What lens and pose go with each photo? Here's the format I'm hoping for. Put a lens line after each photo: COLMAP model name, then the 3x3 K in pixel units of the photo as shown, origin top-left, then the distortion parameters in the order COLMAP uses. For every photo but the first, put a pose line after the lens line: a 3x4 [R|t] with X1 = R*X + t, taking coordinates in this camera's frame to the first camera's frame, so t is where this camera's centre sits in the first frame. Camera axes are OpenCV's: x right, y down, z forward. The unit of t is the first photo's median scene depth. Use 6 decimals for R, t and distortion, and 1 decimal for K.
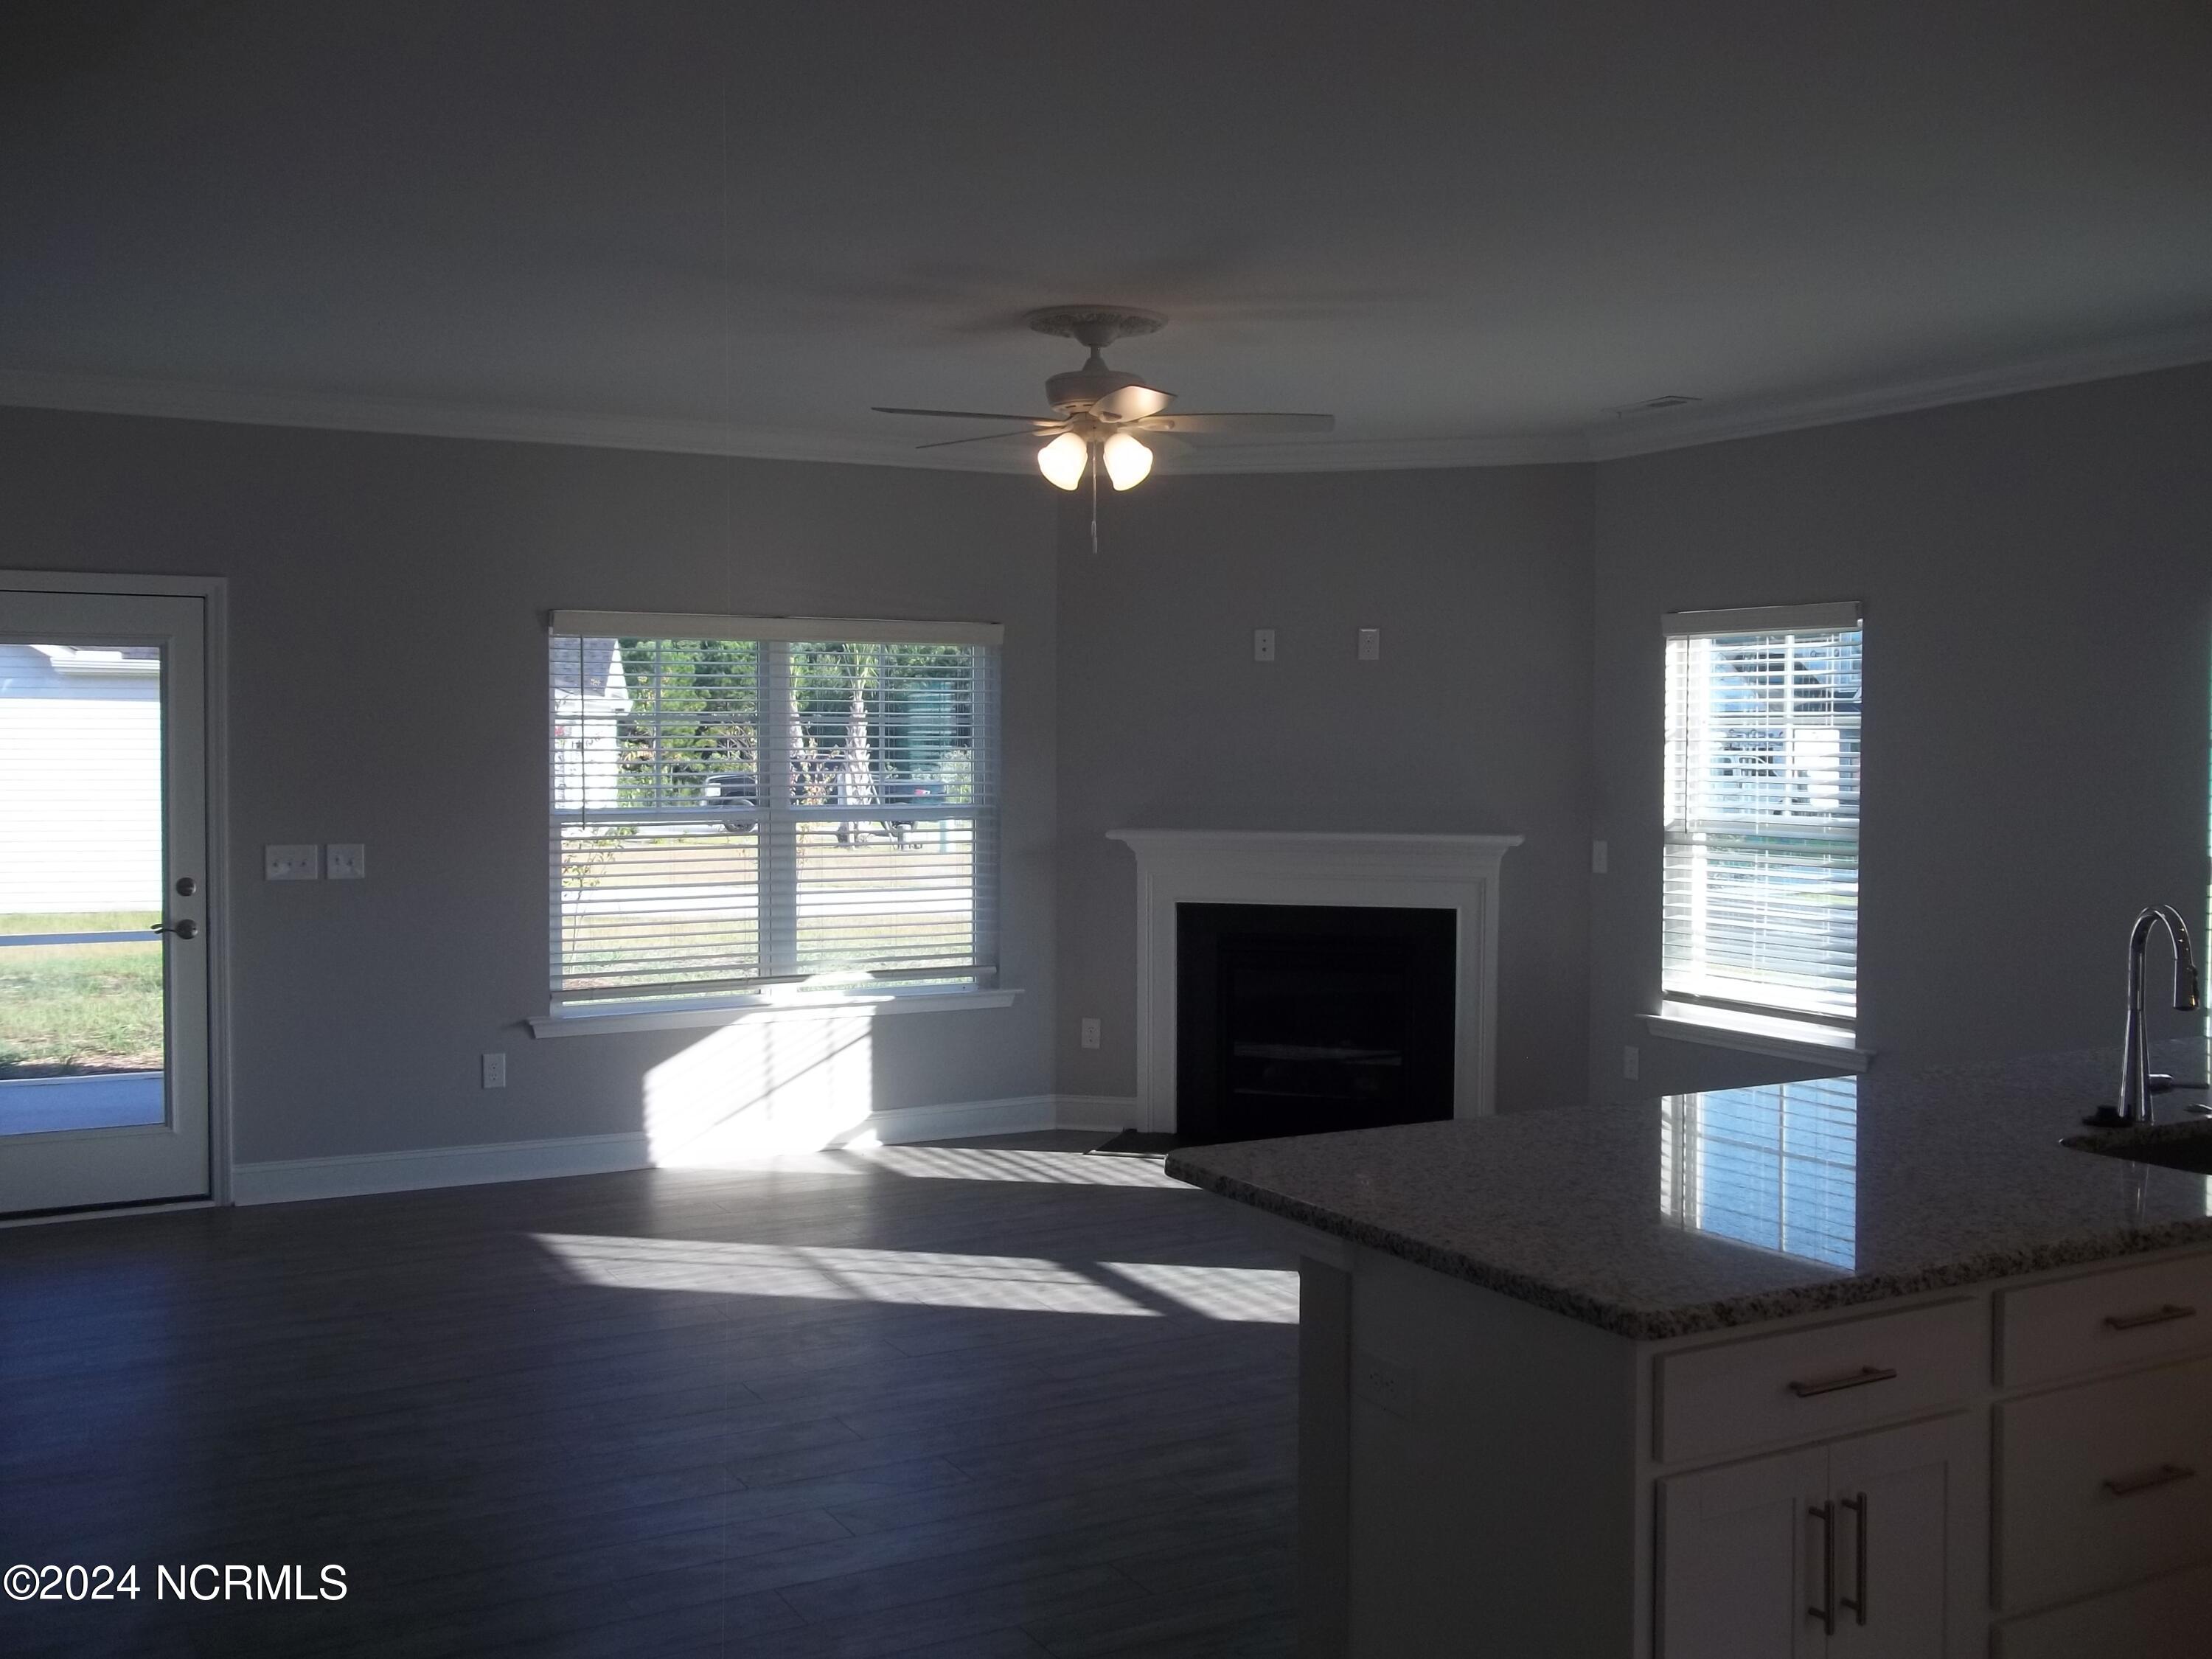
lens RADIAL K [[2131.6, 0, 1095.0], [0, 2131.6, 797.5], [0, 0, 1]] dist [-0.014566, 0.000000]
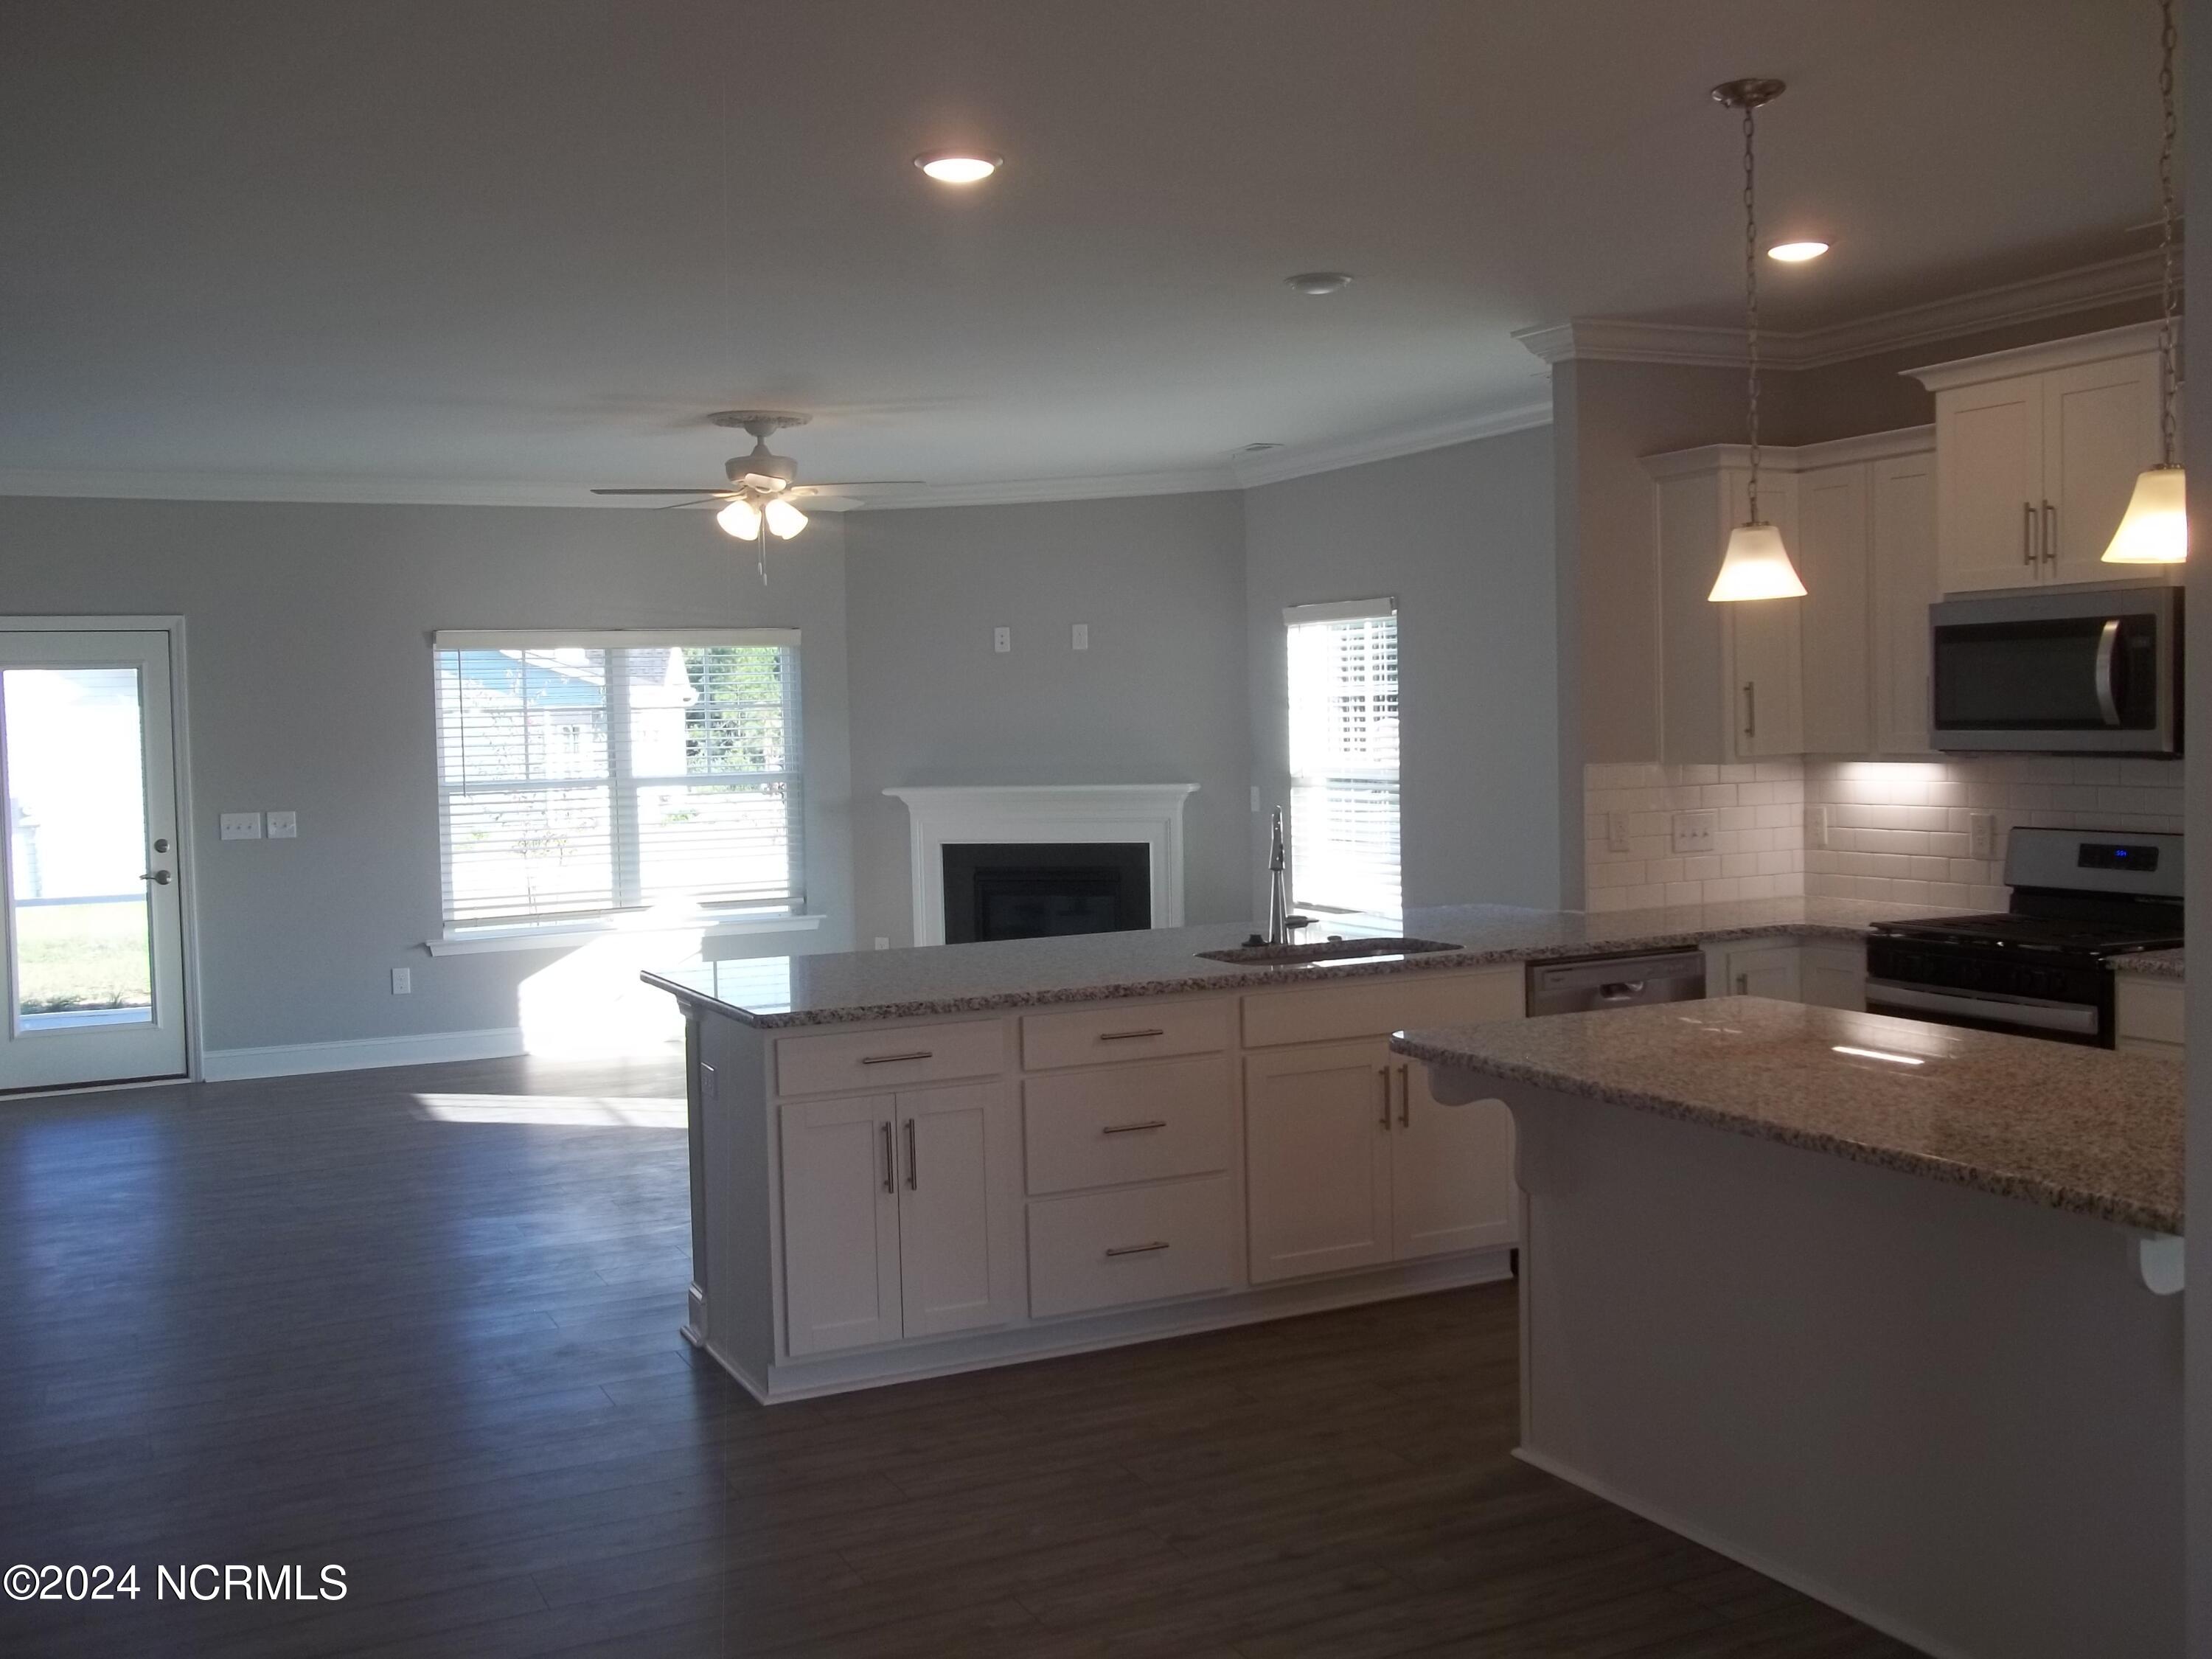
lens RADIAL K [[2131.6, 0, 1104.1], [0, 2131.6, 810.7], [0, 0, 1]] dist [-0.014566, 0.000000]
pose [[0.998481, -0.025160, -0.049020, 0.232356], [0.026039, 0.999510, 0.017385, 0.011604], [0.048558, -0.018635, 0.998646, -0.311900]]
